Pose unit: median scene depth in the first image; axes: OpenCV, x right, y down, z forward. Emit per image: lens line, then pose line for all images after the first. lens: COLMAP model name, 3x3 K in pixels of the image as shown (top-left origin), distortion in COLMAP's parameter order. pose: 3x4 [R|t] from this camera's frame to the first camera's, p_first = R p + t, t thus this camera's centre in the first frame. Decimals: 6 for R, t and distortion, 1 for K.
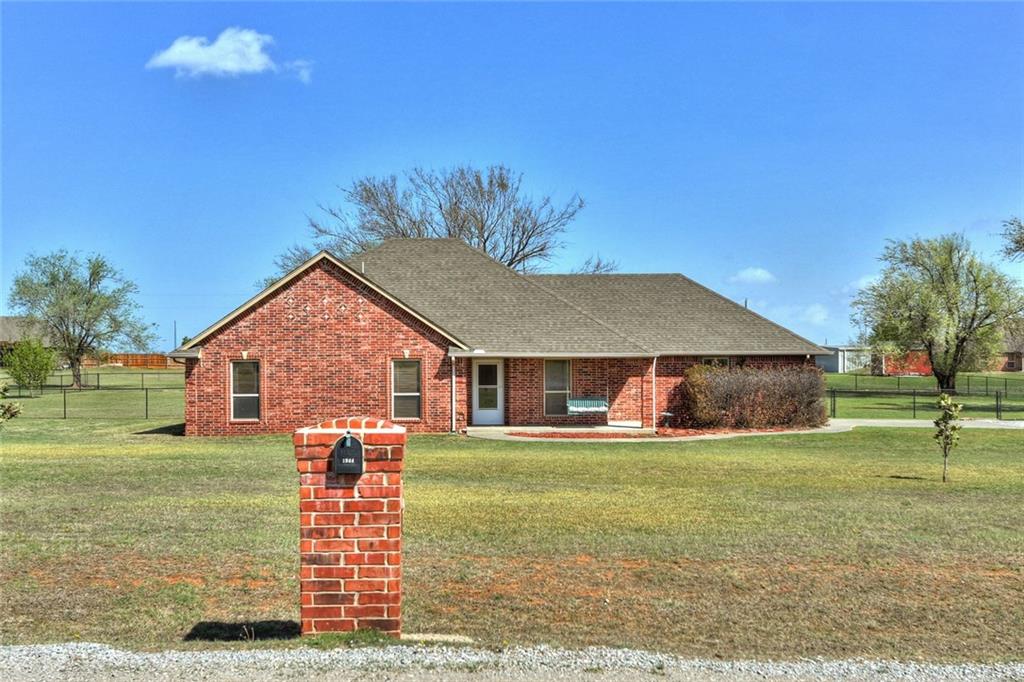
lens RADIAL K [[1242.4, 0, 519.8], [0, 1242.4, 341.3], [0, 0, 1]] dist [-0.027087, 0.000000]
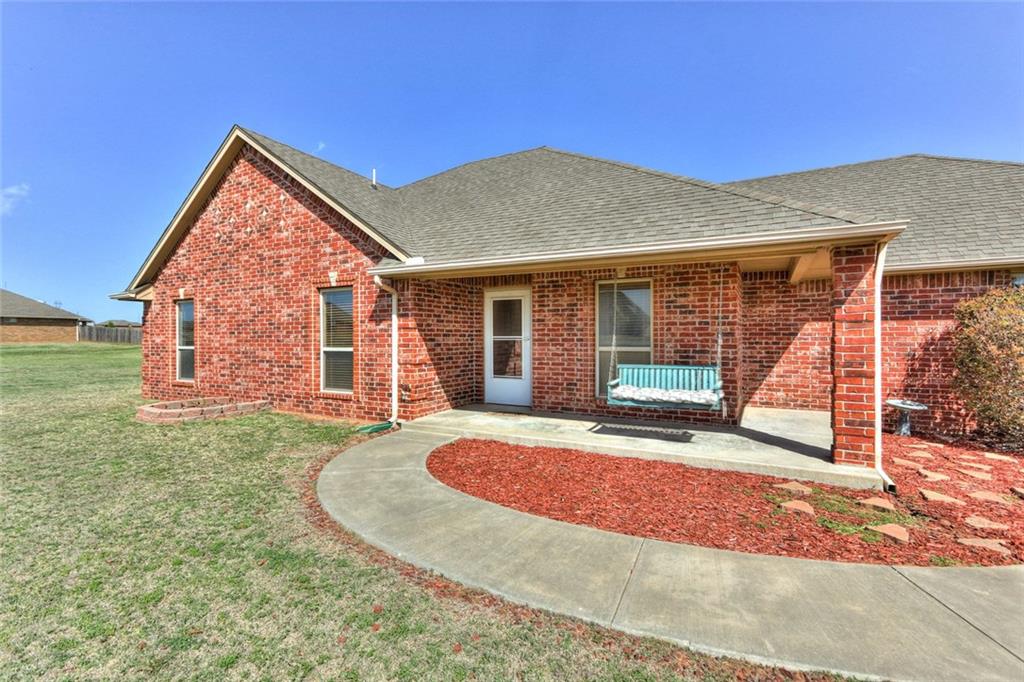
lens RADIAL K [[469.2, 0, 503.9], [0, 469.2, 338.8], [0, 0, 1]] dist [-0.013814, 0.003692]
pose [[0.865066, 0.002474, -0.501652, 0.085321], [0.006796, 0.999838, 0.016650, 0.034781], [0.501612, -0.017812, 0.864909, 0.852566]]
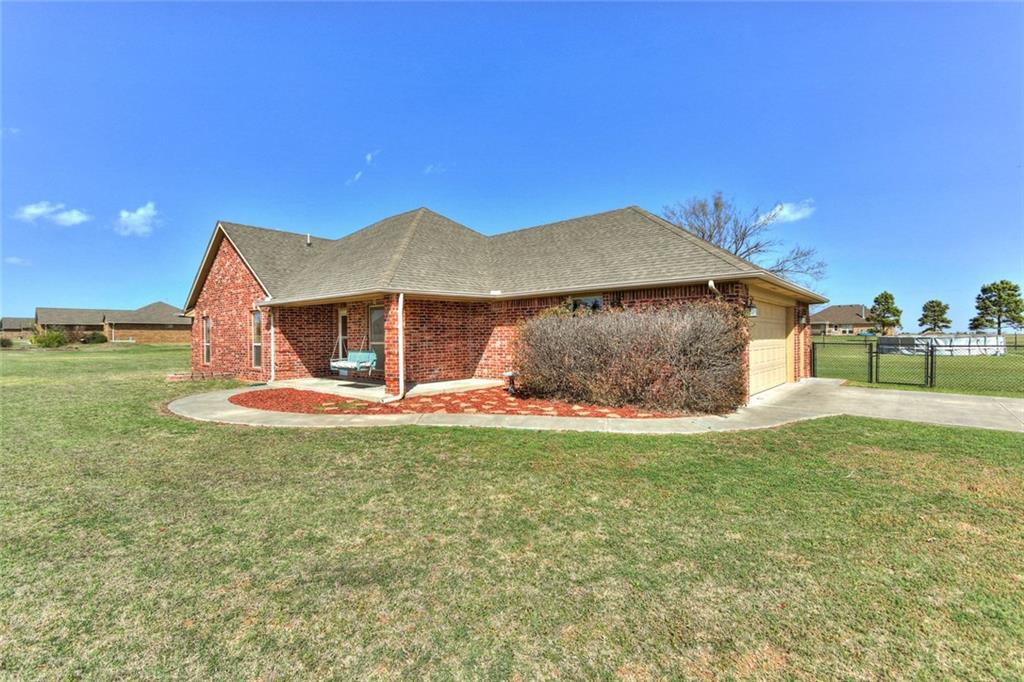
lens RADIAL K [[469.2, 0, 497.4], [0, 469.2, 336.6], [0, 0, 1]] dist [-0.013814, 0.003692]
pose [[0.733170, -0.005028, -0.680027, 0.332730], [0.018220, 0.999759, 0.012251, 0.034913], [0.679801, -0.021373, 0.733085, 0.848099]]
